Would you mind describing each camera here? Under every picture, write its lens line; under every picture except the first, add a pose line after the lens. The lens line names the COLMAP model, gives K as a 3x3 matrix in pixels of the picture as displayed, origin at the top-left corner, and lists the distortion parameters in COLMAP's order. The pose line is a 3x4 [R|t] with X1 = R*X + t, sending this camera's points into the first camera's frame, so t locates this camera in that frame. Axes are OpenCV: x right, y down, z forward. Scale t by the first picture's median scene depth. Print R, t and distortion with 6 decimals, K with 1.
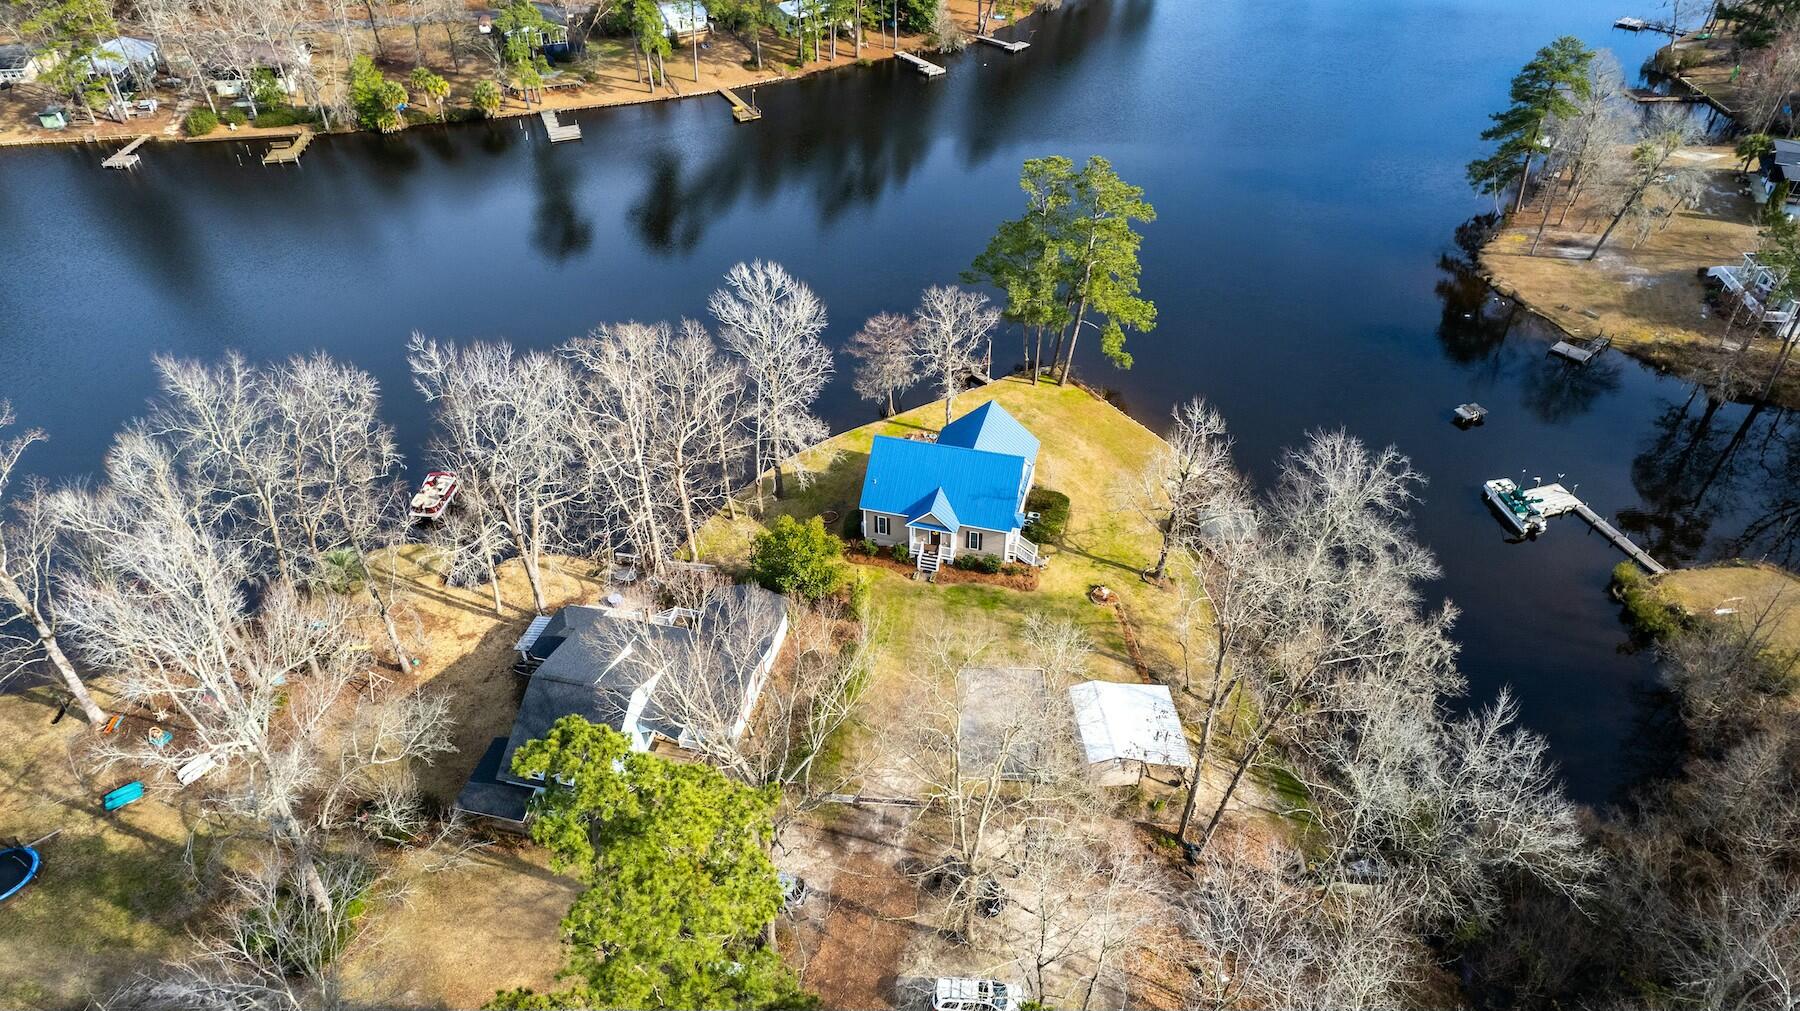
lens RADIAL K [[1162.4, 0, 907.4], [0, 1162.4, 514.8], [0, 0, 1]] dist [-0.054299, 0.025998]
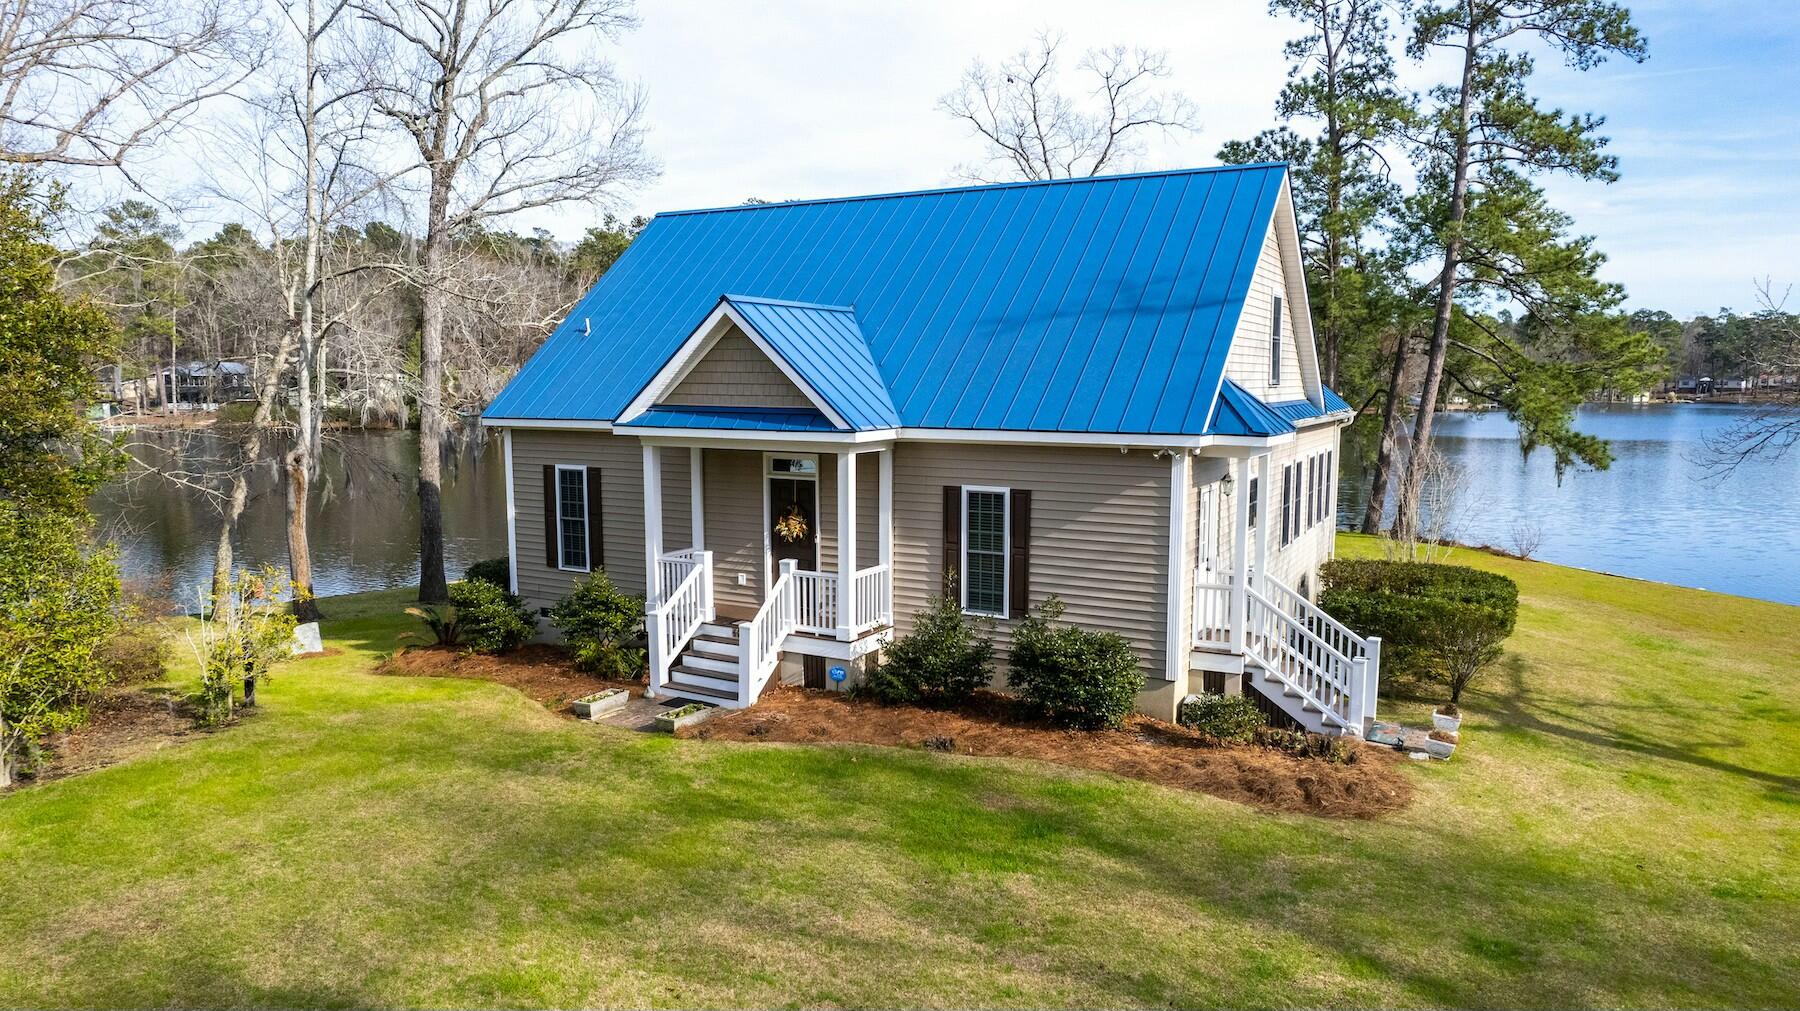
lens RADIAL K [[1162.4, 0, 900.3], [0, 1162.4, 504.5], [0, 0, 1]] dist [-0.054299, 0.025998]
pose [[0.969993, 0.035193, -0.240571, 0.070660], [-0.158092, 0.843031, -0.514107, 0.087270], [0.184715, 0.536713, 0.823298, 0.700026]]
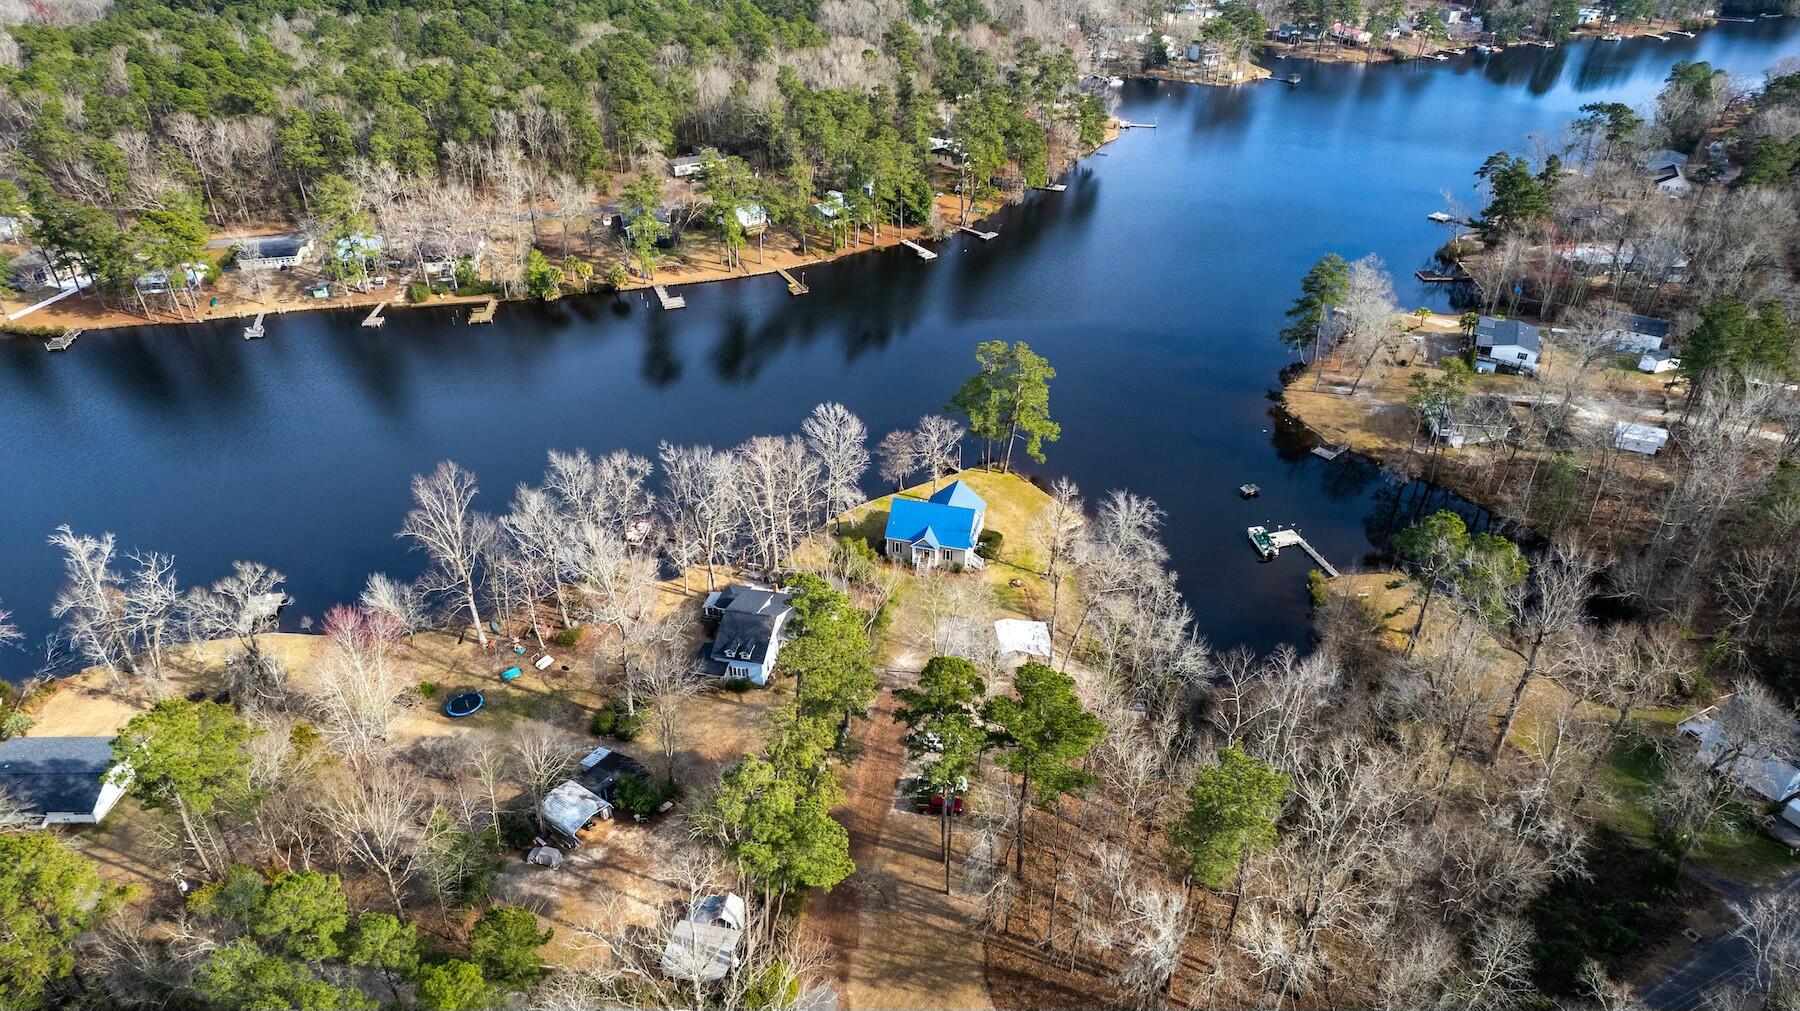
lens RADIAL K [[1162.4, 0, 899.9], [0, 1162.4, 512.4], [0, 0, 1]] dist [-0.054299, 0.025998]
pose [[0.999983, 0.003856, -0.004479, -0.008160], [-0.004252, 0.995732, -0.092192, 0.101475], [0.004104, 0.092209, 0.995731, -0.673188]]
